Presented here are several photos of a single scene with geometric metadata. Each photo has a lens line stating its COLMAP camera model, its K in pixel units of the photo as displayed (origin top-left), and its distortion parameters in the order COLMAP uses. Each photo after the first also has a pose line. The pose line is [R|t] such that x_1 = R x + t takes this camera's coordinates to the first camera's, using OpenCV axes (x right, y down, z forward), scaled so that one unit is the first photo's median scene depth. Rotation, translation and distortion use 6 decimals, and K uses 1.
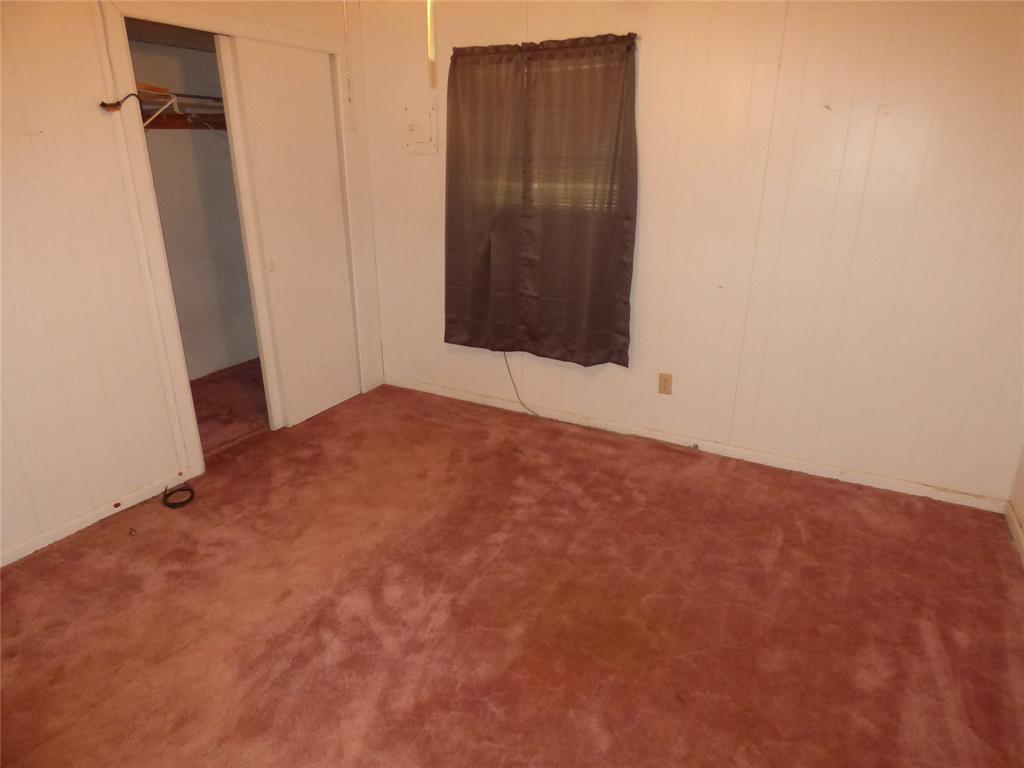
lens RADIAL K [[627.4, 0, 512.0], [0, 627.4, 383.3], [0, 0, 1]] dist [-0.007347, 0.005131]
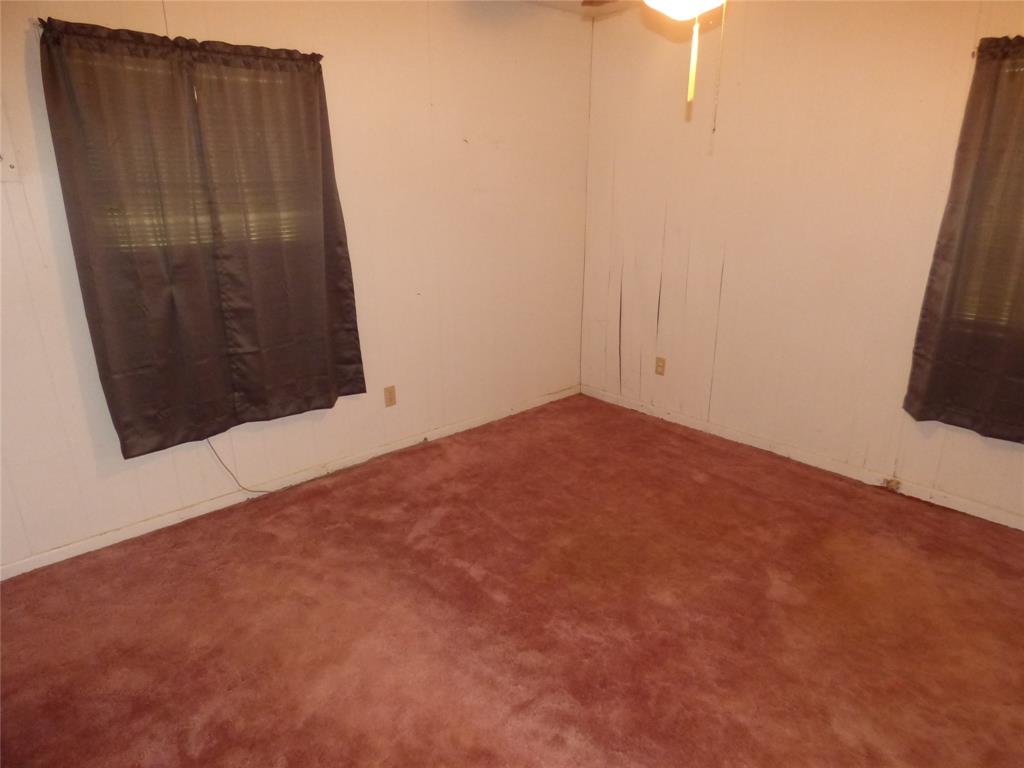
lens RADIAL K [[627.4, 0, 517.1], [0, 627.4, 382.4], [0, 0, 1]] dist [-0.007347, 0.005131]
pose [[0.337717, -0.297771, 0.892905, -0.605918], [0.328708, 0.926223, 0.184557, -0.143009], [-0.881985, 0.231178, 0.410681, 0.382053]]
